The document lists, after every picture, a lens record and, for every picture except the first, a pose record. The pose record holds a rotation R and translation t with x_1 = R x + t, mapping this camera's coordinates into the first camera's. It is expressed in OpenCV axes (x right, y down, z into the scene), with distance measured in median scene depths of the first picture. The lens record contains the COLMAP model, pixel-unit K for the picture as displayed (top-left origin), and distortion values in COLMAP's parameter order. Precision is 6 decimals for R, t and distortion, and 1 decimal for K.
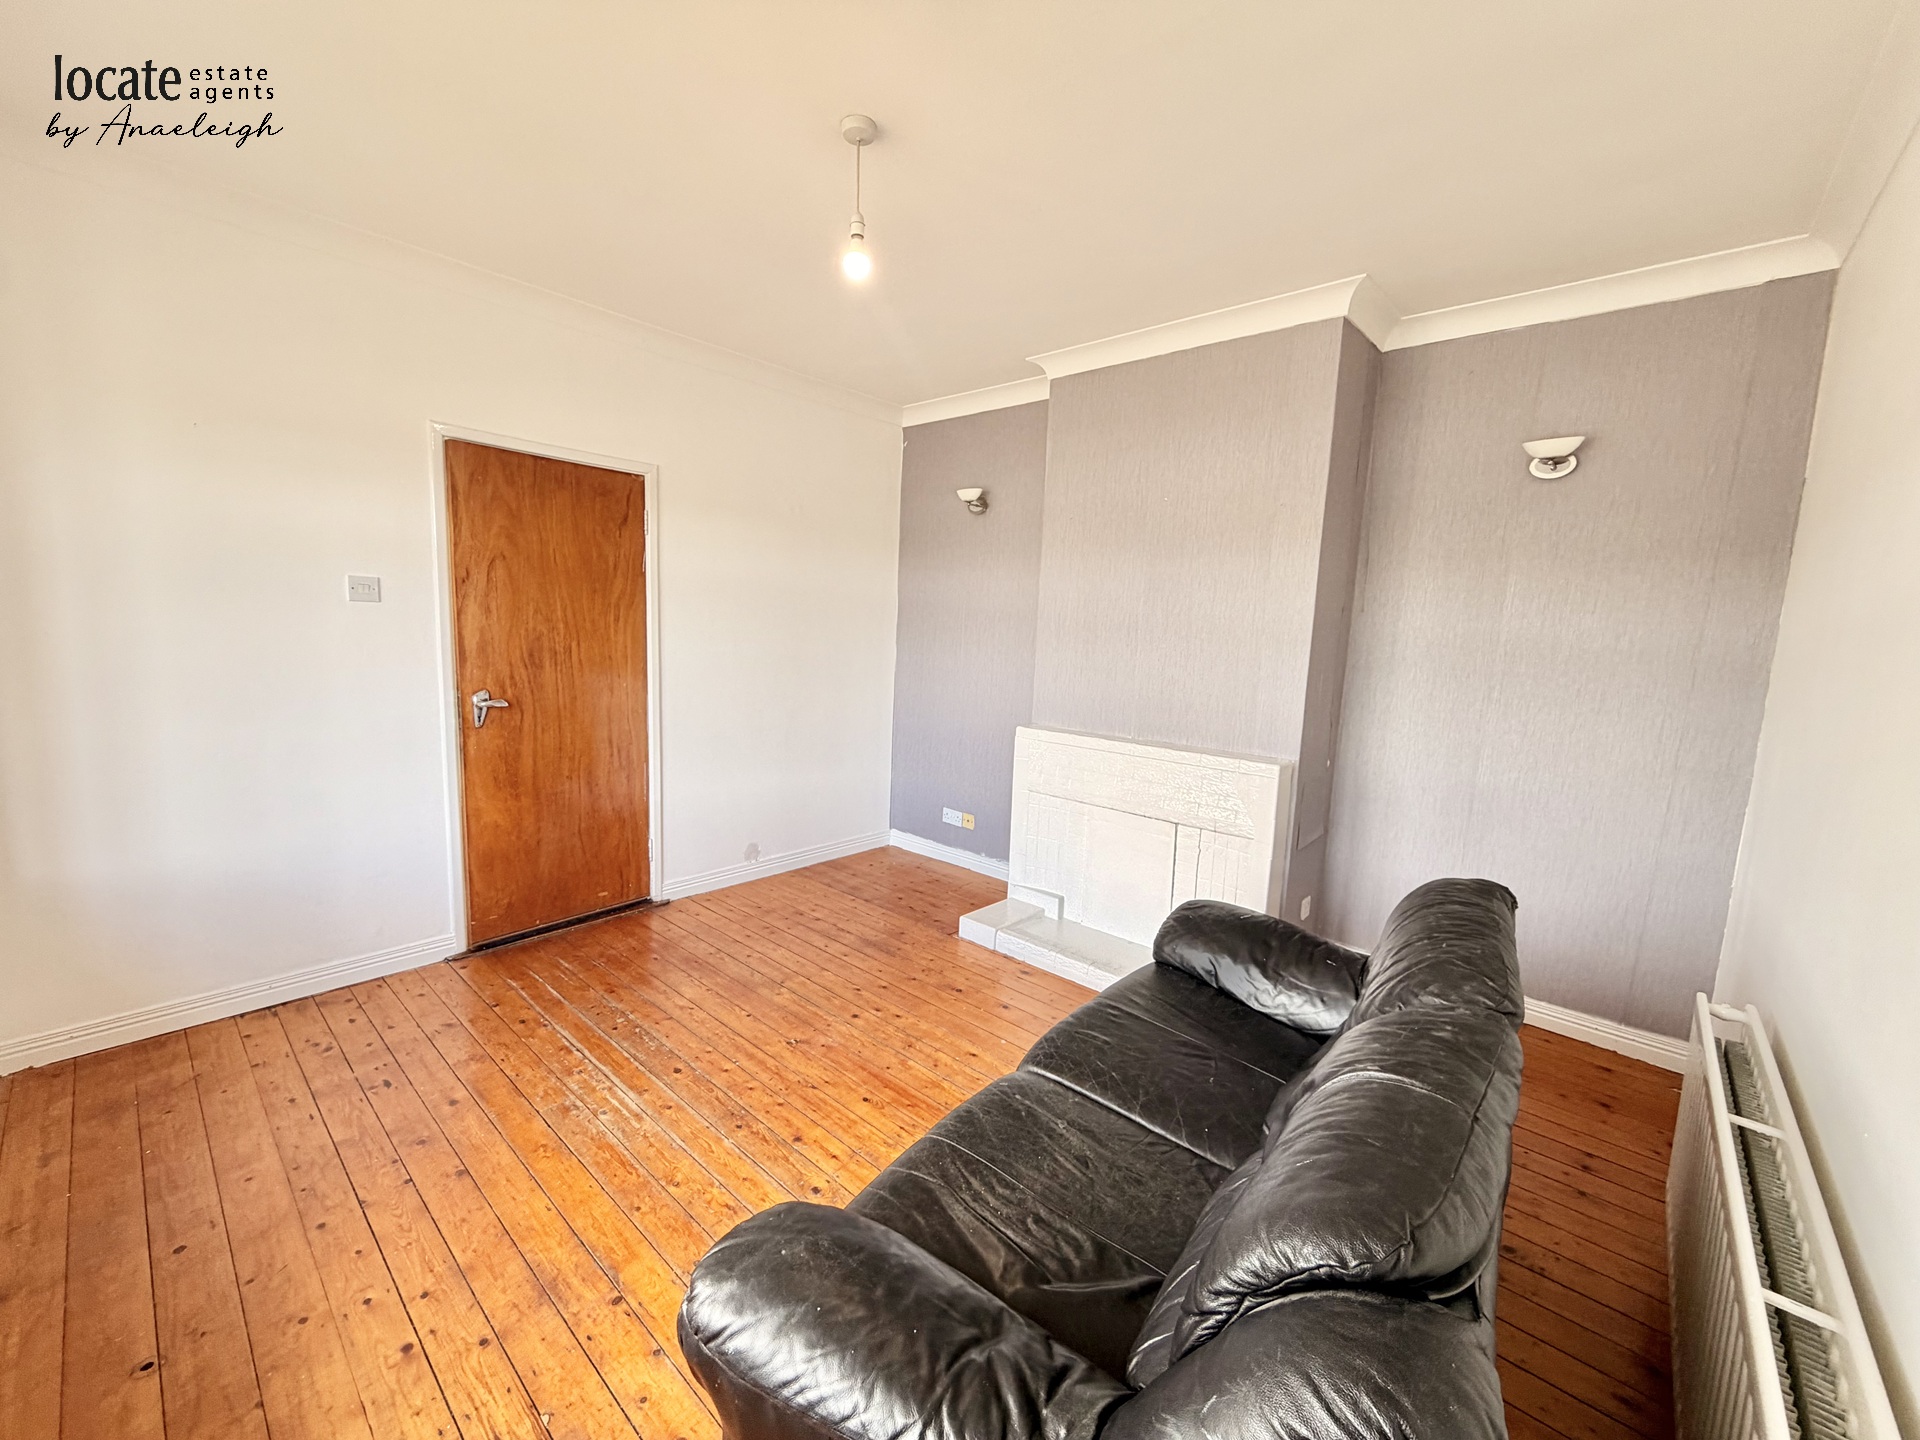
lens RADIAL K [[767.0, 0, 952.5], [0, 767.0, 724.0], [0, 0, 1]] dist [-0.000914, -0.000063]
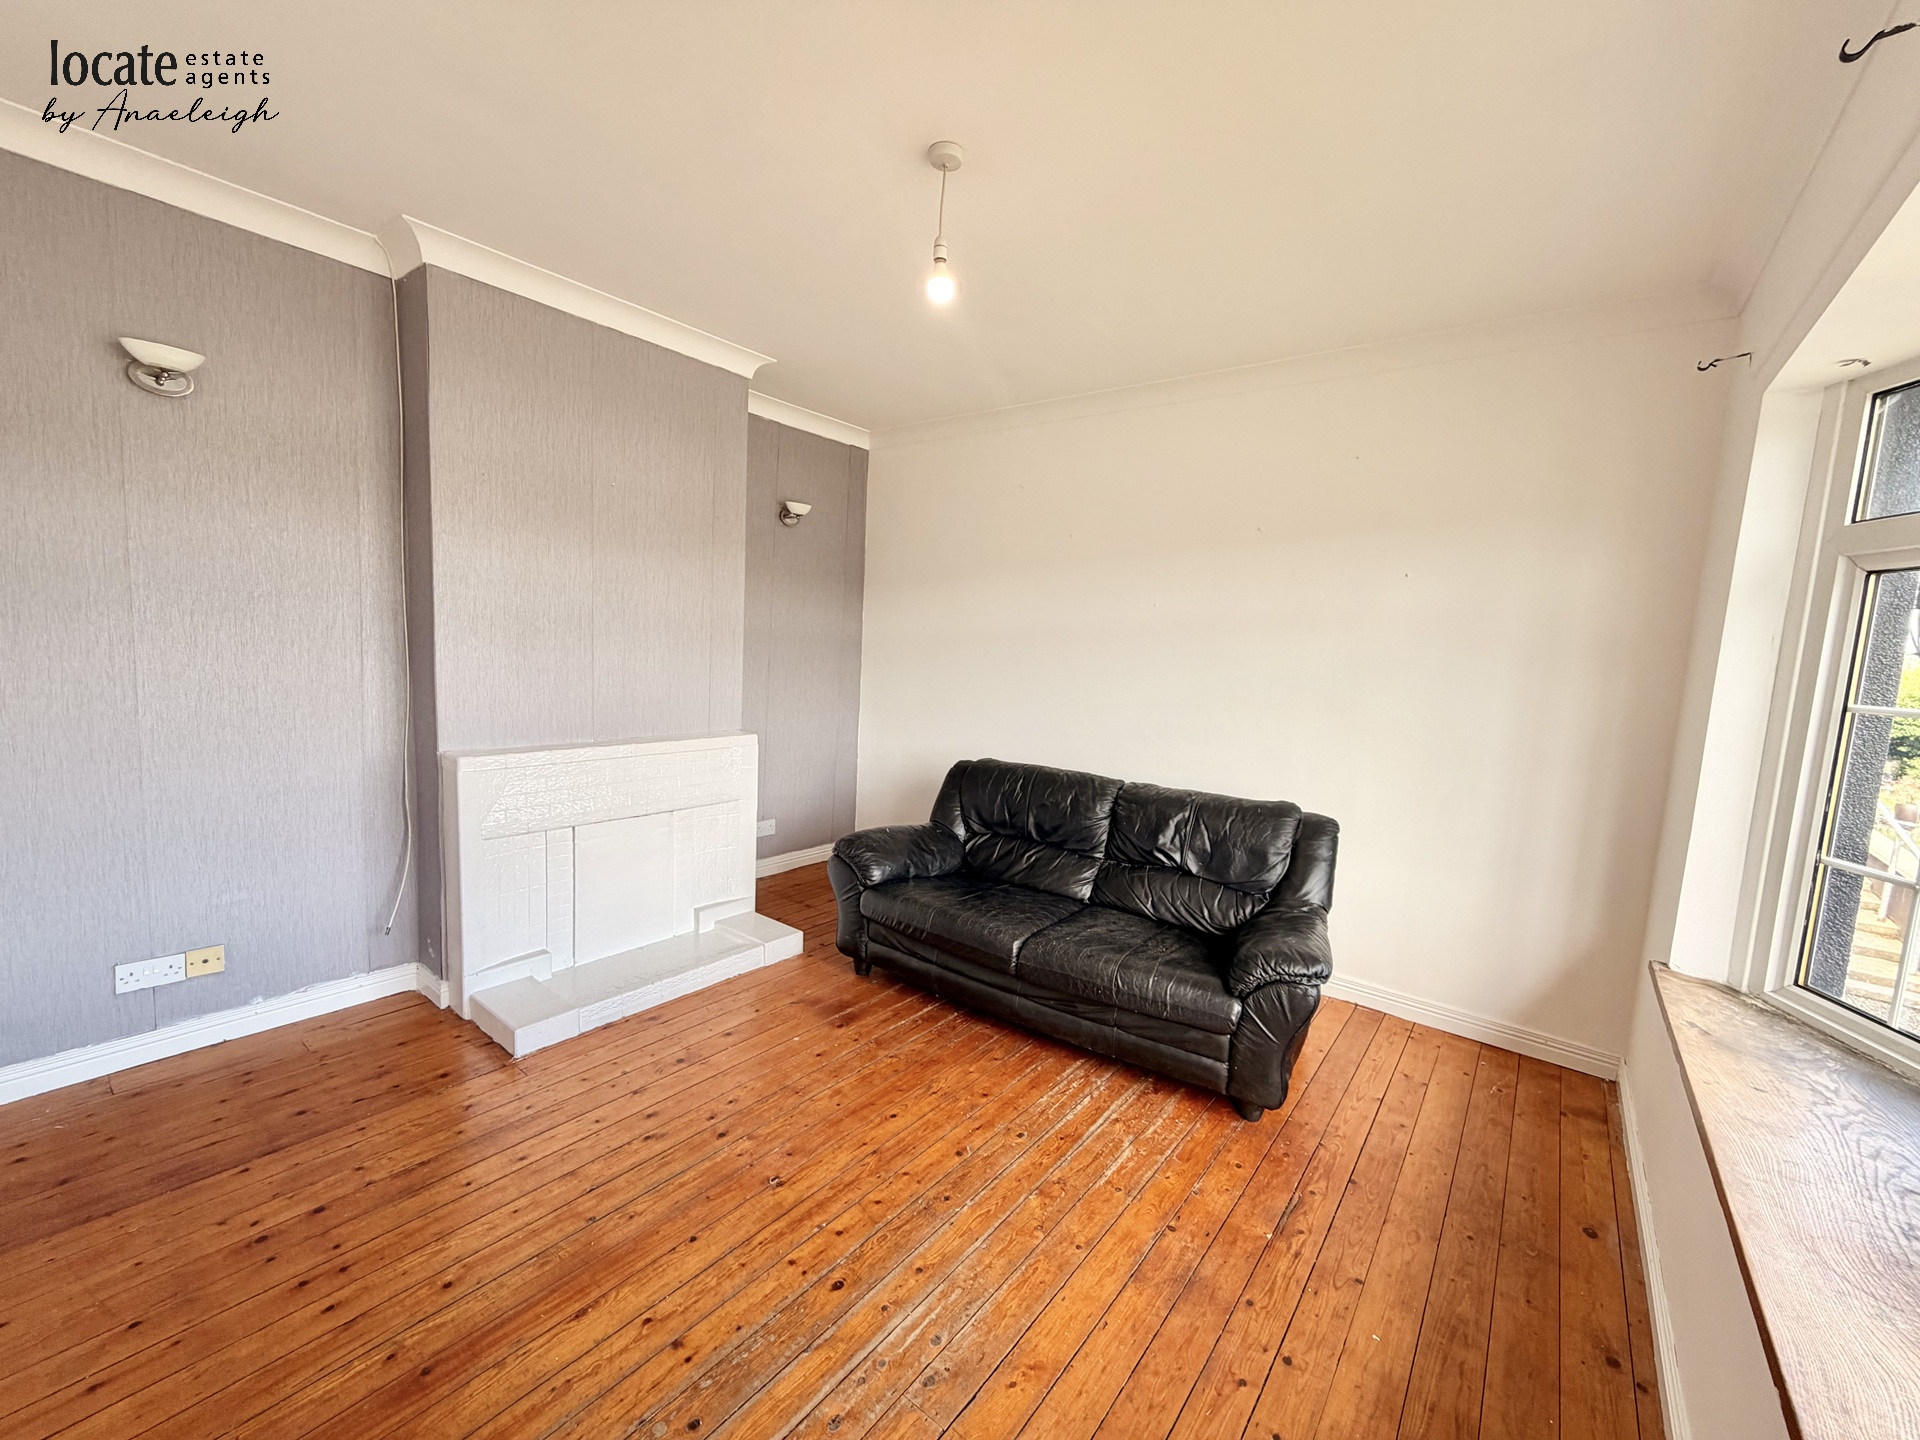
lens RADIAL K [[767.0, 0, 955.3], [0, 767.0, 716.6], [0, 0, 1]] dist [-0.000914, -0.000063]
pose [[-0.062577, -0.144148, 0.987576, -0.859755], [0.077541, 0.985822, 0.148805, -0.140785], [-0.995023, 0.085890, -0.050512, 0.768667]]
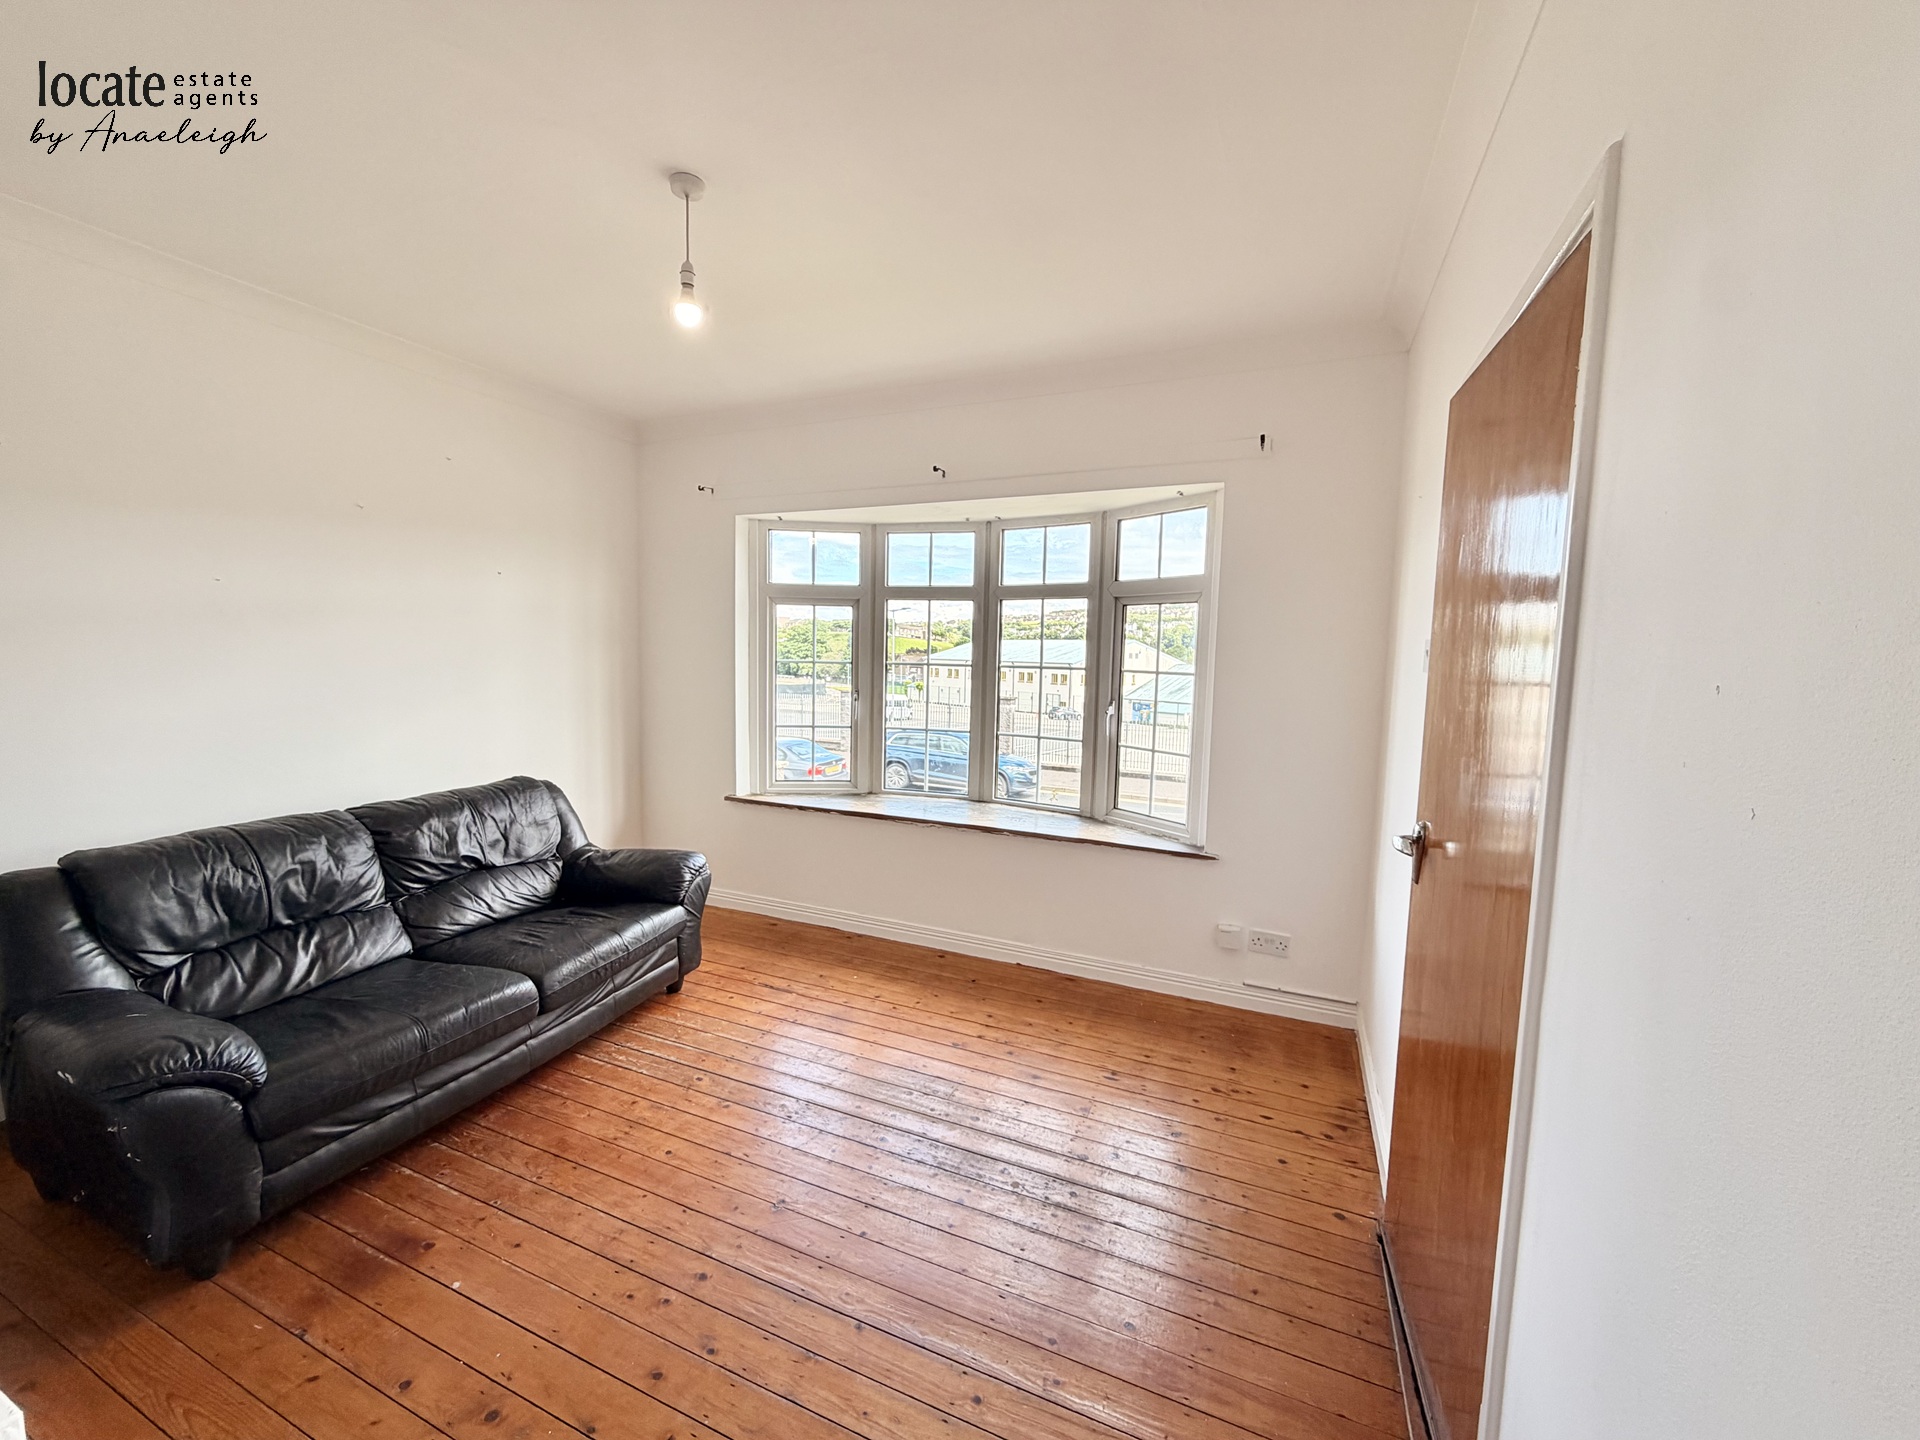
lens RADIAL K [[767.0, 0, 954.9], [0, 767.0, 719.9], [0, 0, 1]] dist [-0.000914, -0.000063]
pose [[-0.947841, -0.035318, -0.316779, -0.121109], [-0.101903, 0.975260, 0.196172, -0.214574], [0.302014, 0.218220, -0.927991, 1.546447]]
